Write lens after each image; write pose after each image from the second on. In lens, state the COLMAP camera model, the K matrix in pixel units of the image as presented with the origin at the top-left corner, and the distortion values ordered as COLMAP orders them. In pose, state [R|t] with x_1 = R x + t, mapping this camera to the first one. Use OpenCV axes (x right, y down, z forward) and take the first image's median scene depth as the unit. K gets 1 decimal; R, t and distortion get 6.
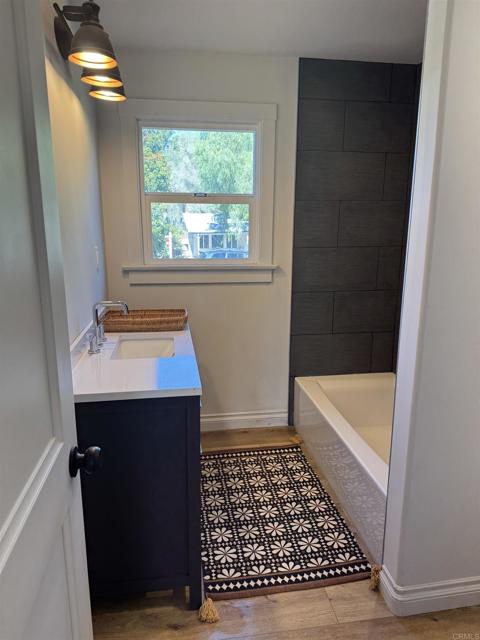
lens RADIAL K [[451.6, 0, 241.4], [0, 451.6, 323.4], [0, 0, 1]] dist [0.076473, -0.073354]
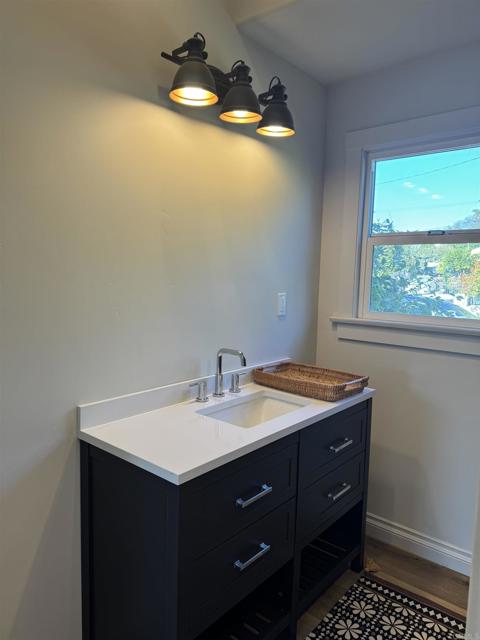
lens RADIAL K [[451.6, 0, 241.4], [0, 451.6, 323.4], [0, 0, 1]] dist [0.076473, -0.073354]
pose [[0.649189, 0.096660, -0.754461, 0.295862], [-0.181978, 0.982824, -0.030669, -0.055878], [0.738538, 0.157205, 0.655628, 0.298846]]
